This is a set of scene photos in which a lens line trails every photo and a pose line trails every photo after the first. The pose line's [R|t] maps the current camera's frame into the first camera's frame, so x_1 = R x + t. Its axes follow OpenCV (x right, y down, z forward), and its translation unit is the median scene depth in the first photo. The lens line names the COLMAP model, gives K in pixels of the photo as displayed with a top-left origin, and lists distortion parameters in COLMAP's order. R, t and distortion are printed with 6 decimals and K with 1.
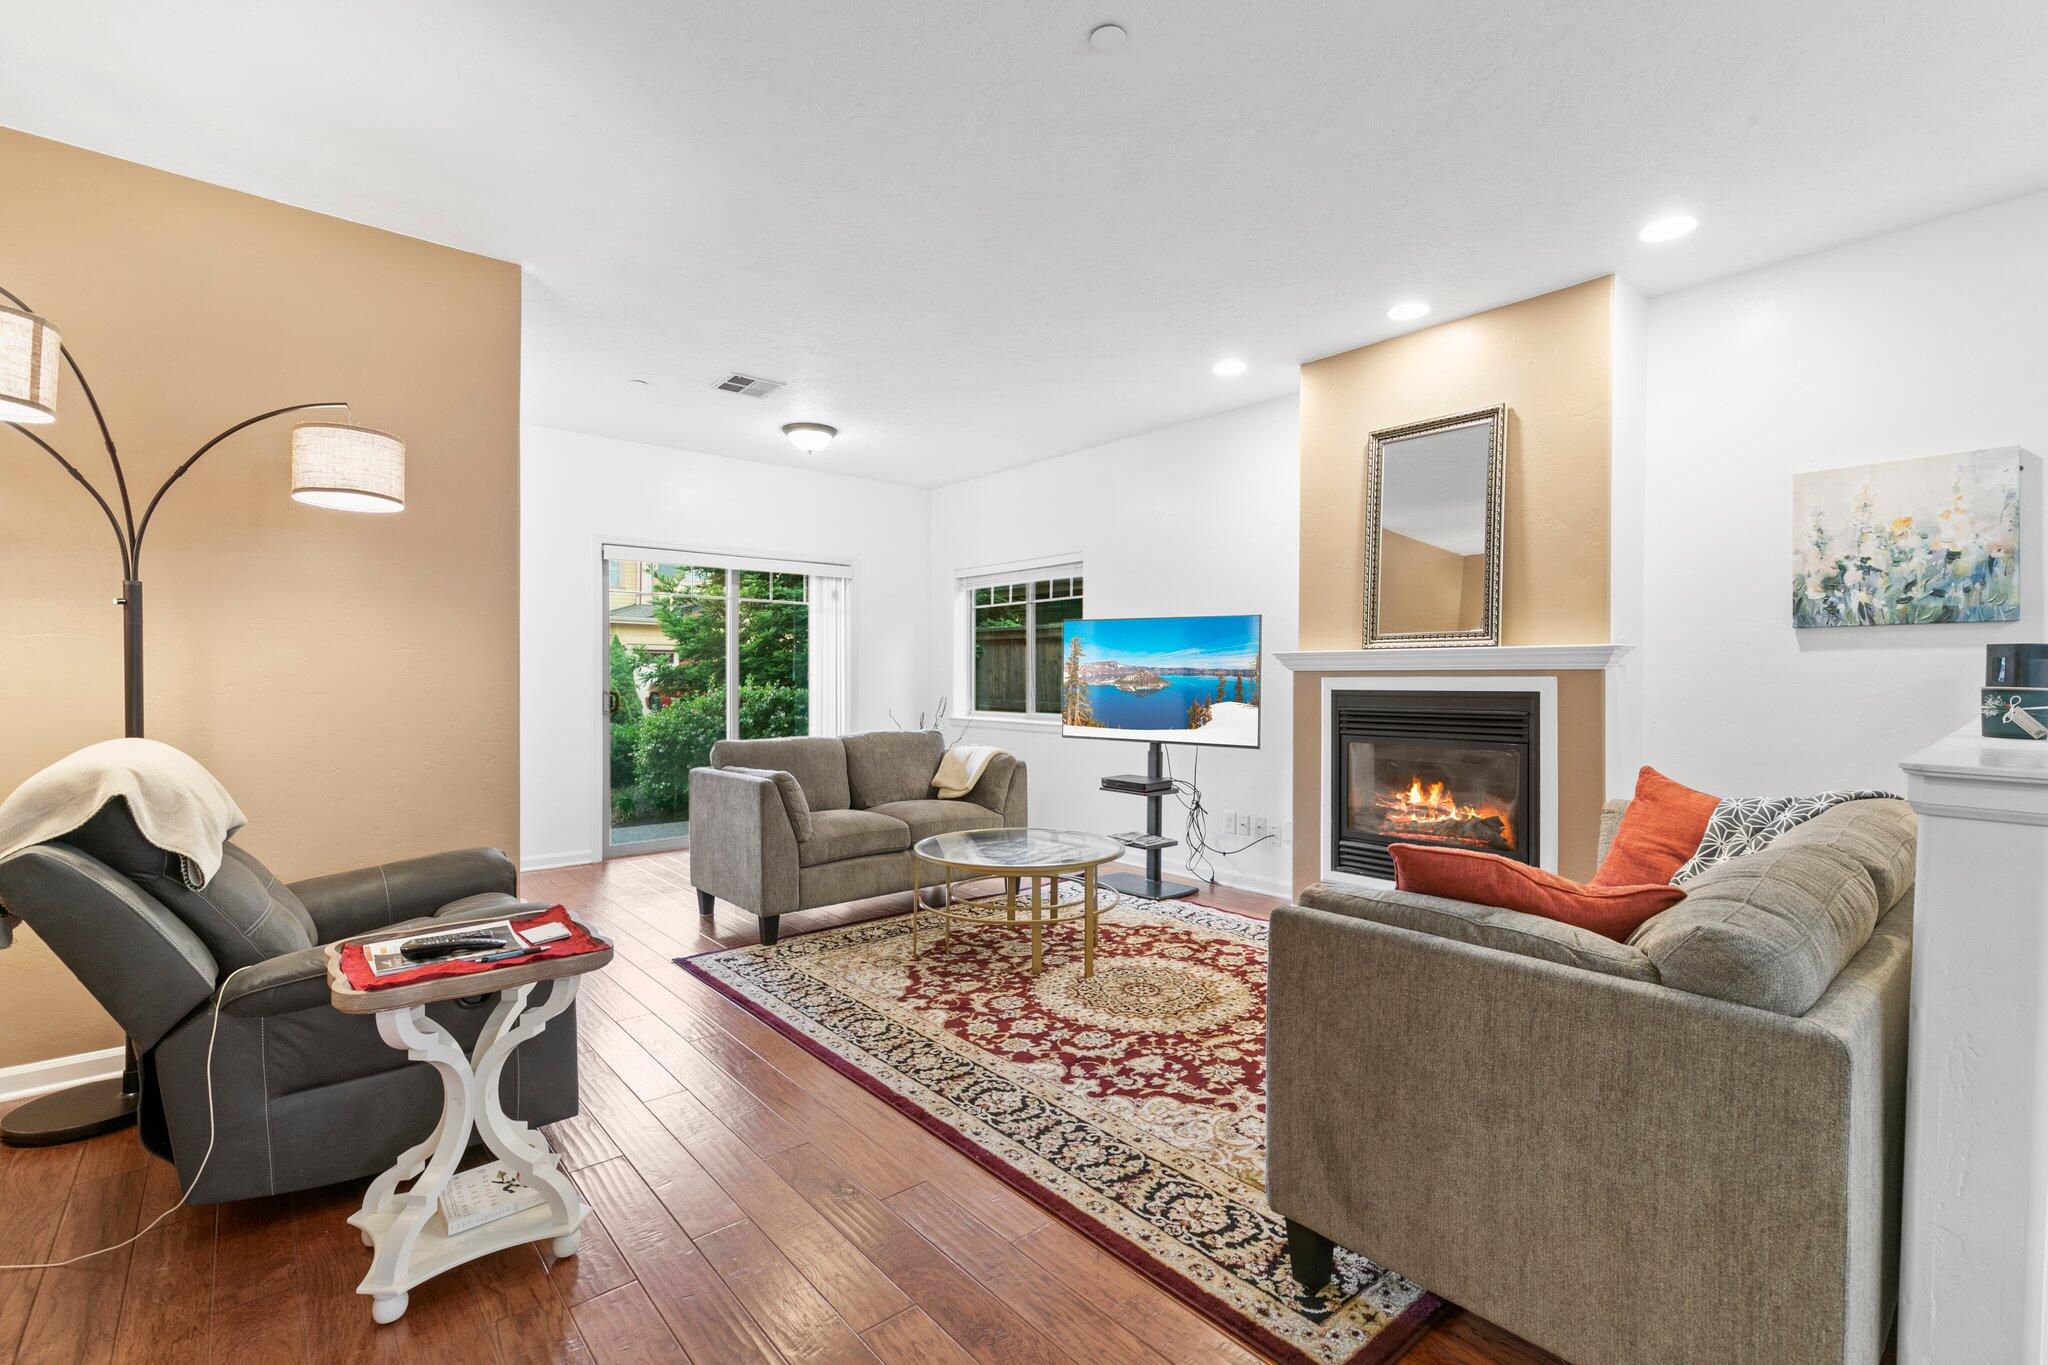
lens RADIAL K [[909.9, 0, 1037.1], [0, 909.9, 684.9], [0, 0, 1]] dist [0.002096, -0.000020]
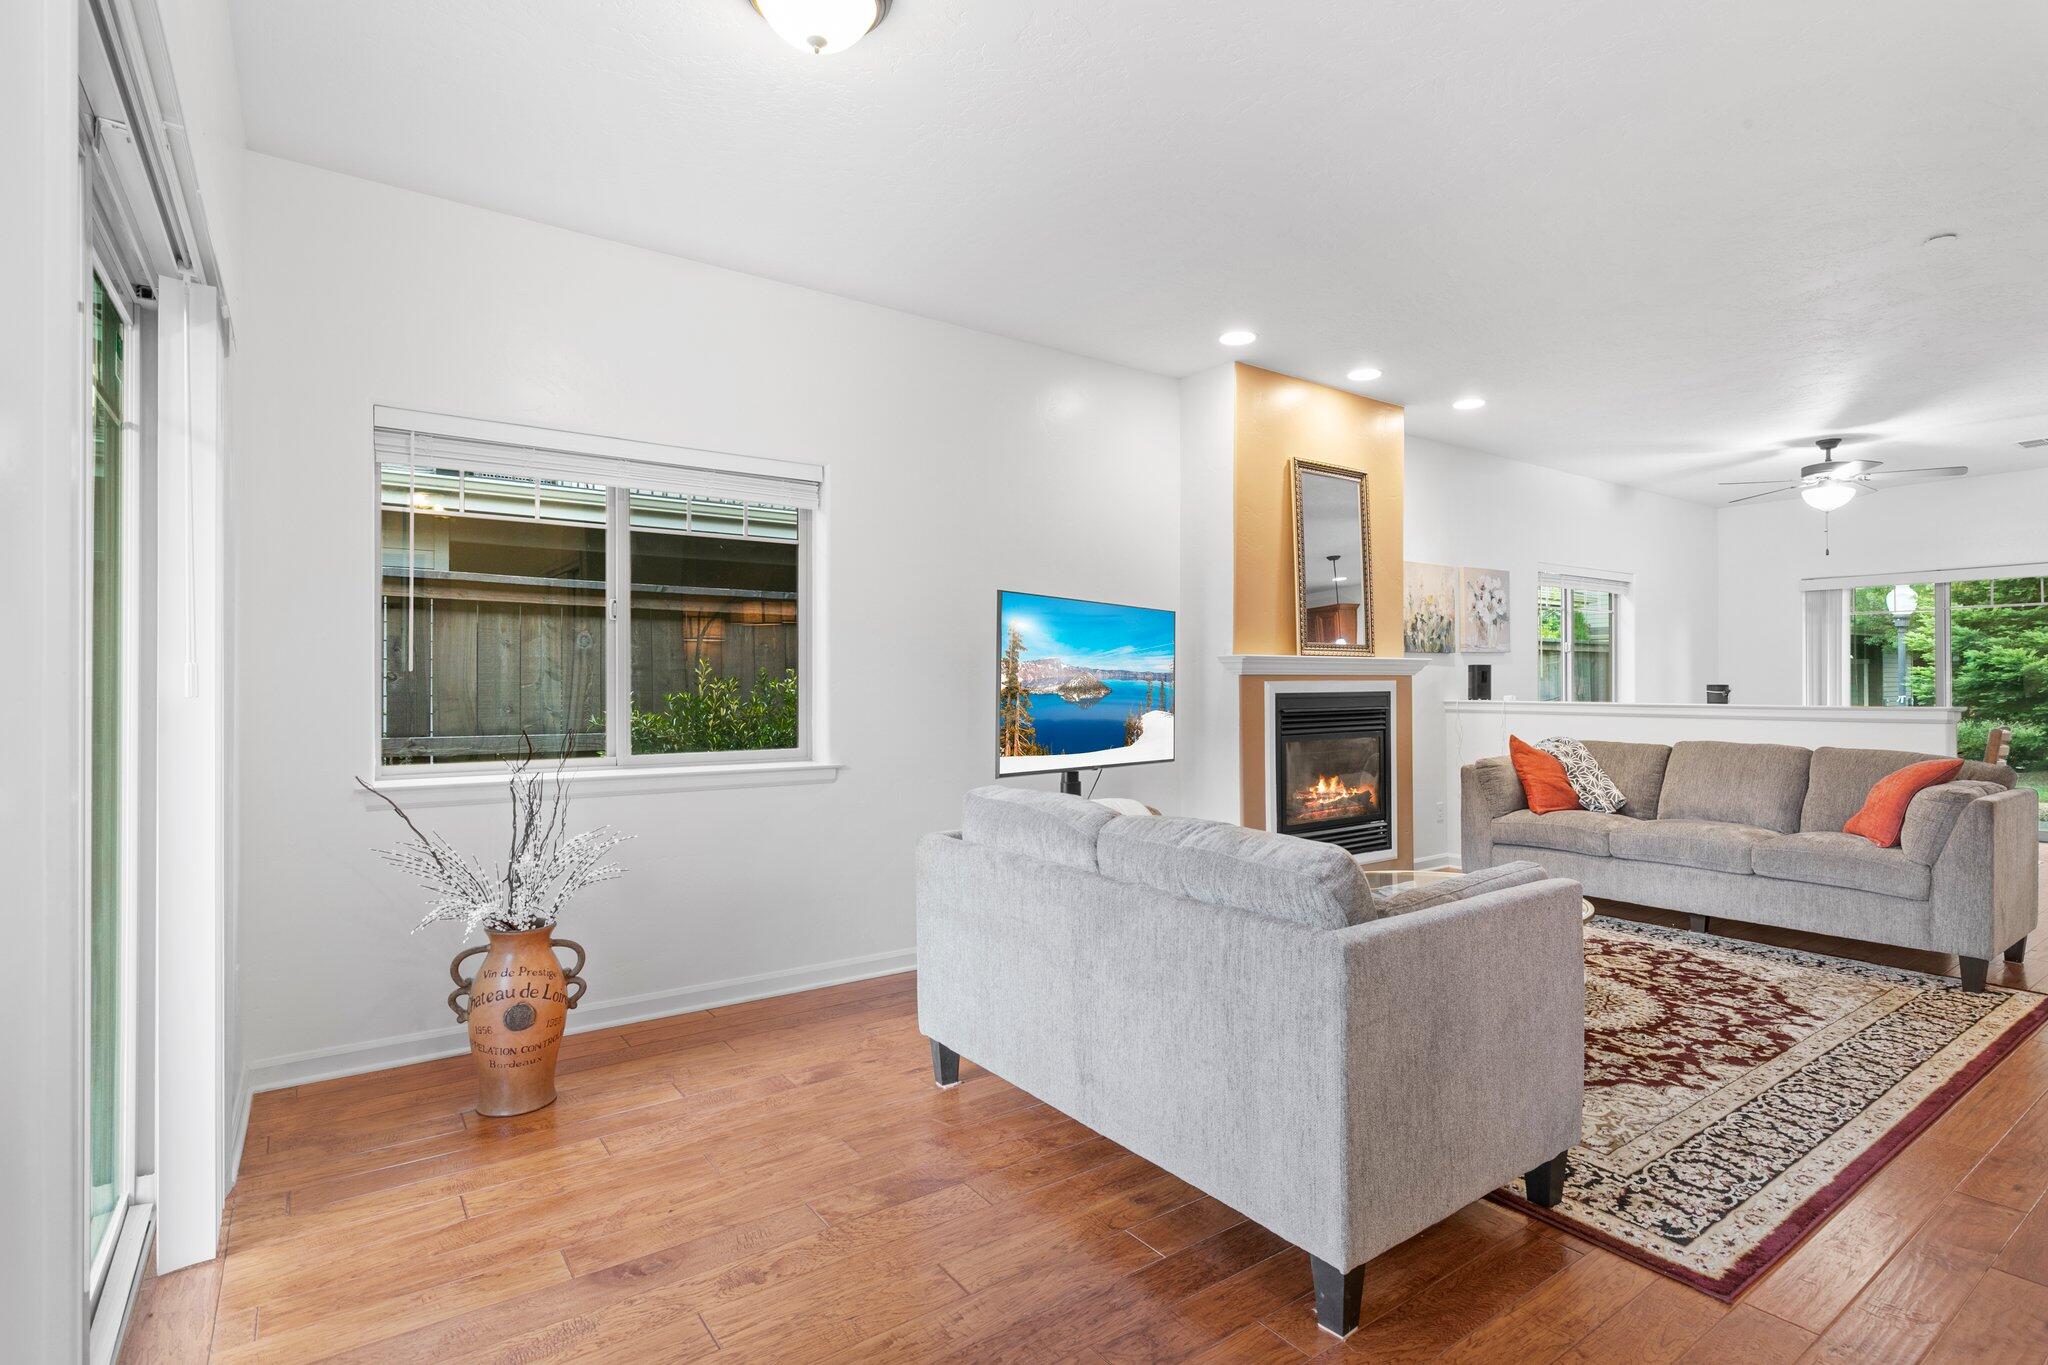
lens RADIAL K [[994.7, 0, 1035.4], [0, 994.7, 683.0], [0, 0, 1]] dist [-0.001452, -0.004653]
pose [[0.100764, 0.004182, 0.994902, -1.026448], [0.016553, 0.999846, -0.005880, -0.005193], [-0.994773, 0.017061, 0.100679, 1.434327]]
